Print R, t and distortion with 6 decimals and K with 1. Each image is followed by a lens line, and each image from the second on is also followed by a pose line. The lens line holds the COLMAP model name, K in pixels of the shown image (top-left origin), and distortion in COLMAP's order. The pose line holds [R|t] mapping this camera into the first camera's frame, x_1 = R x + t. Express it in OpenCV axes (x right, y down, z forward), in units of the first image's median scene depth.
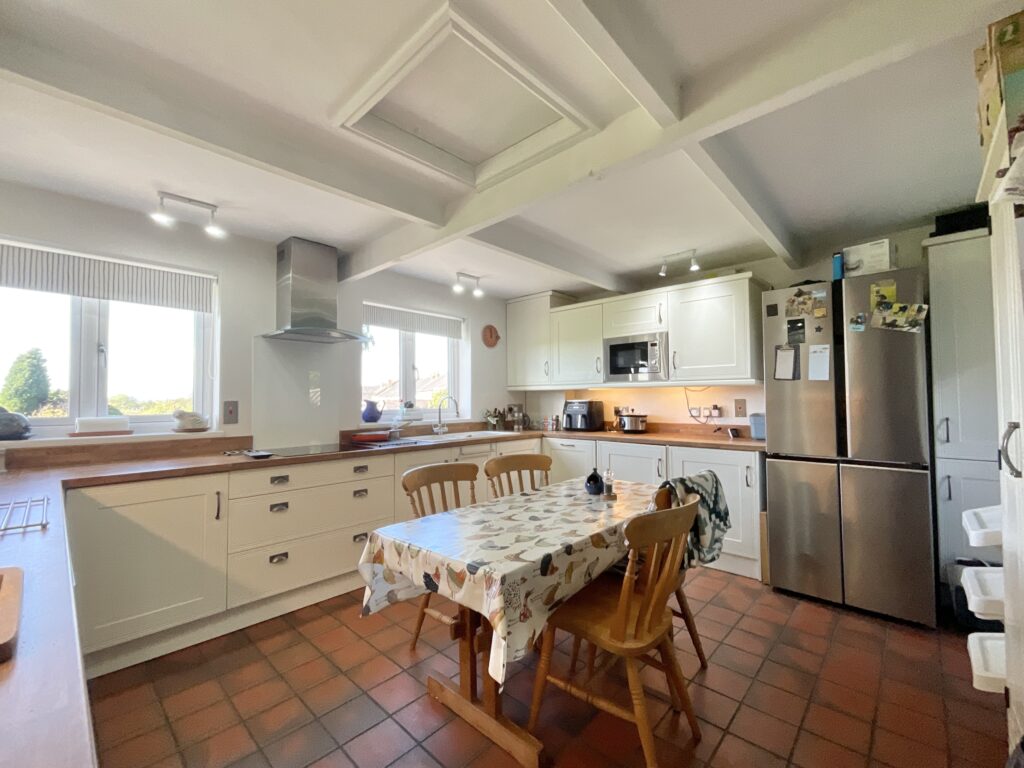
lens RADIAL K [[416.9, 0, 508.3], [0, 416.9, 383.9], [0, 0, 1]] dist [0.005499, 0.000071]
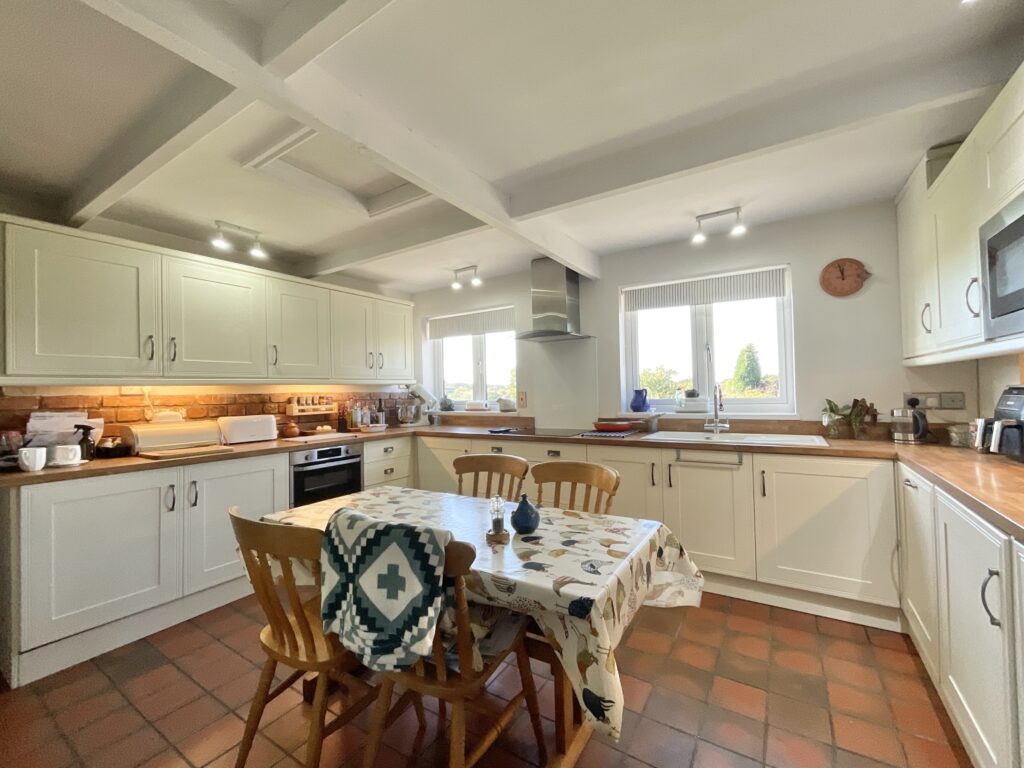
lens RADIAL K [[416.9, 0, 508.3], [0, 416.9, 383.9], [0, 0, 1]] dist [0.005499, 0.000071]
pose [[0.216643, -0.013398, -0.976159, 0.580864], [0.057907, 0.998322, -0.000850, 0.011878], [0.974532, -0.056342, 0.217056, 0.539712]]
